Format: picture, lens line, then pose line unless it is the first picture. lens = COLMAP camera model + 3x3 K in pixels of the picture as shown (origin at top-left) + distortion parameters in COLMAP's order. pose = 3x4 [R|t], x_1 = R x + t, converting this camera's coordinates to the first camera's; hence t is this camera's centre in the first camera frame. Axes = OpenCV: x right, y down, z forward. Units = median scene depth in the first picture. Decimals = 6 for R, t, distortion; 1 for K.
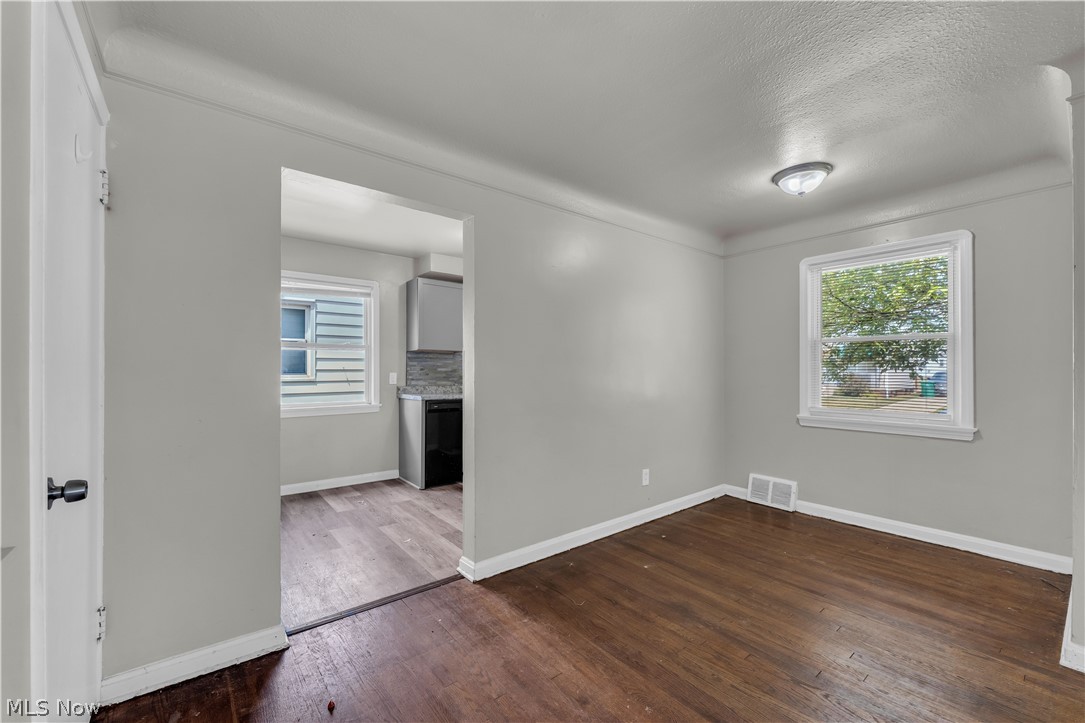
lens RADIAL K [[439.9, 0, 538.0], [0, 439.9, 367.9], [0, 0, 1]] dist [-0.000841, -0.000284]
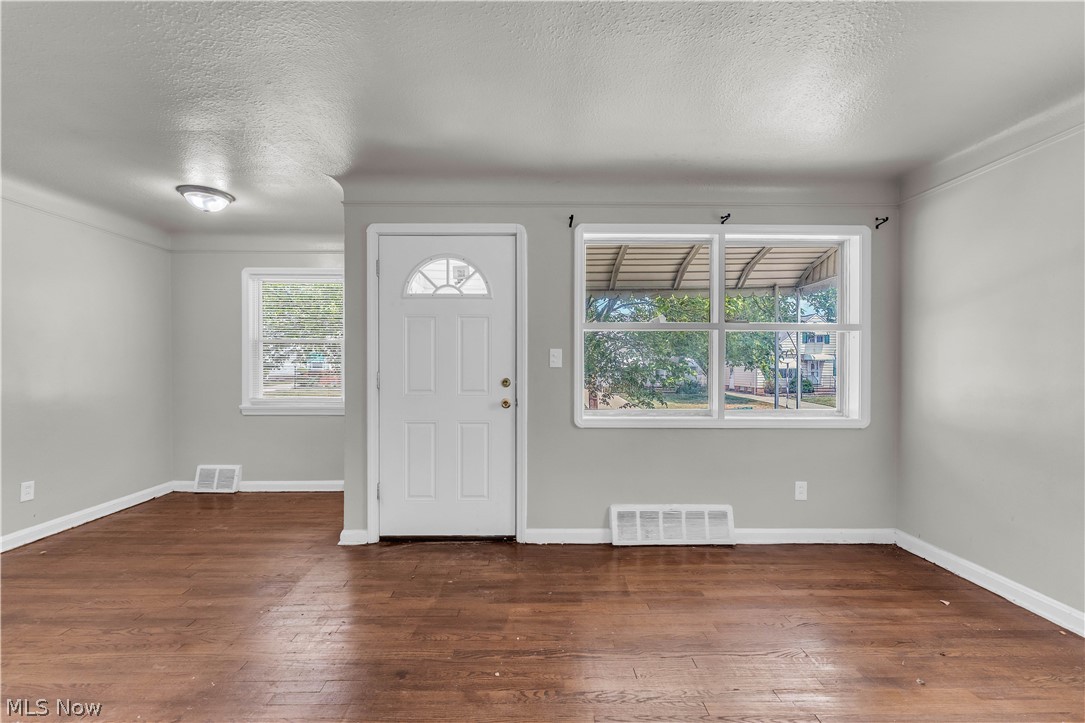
lens RADIAL K [[439.9, 0, 538.0], [0, 439.9, 367.9], [0, 0, 1]] dist [-0.000841, -0.000284]
pose [[0.613804, -0.005192, 0.789442, 0.188244], [-0.004141, 0.999943, 0.009796, -0.004558], [-0.789448, -0.009282, 0.613748, -0.321221]]
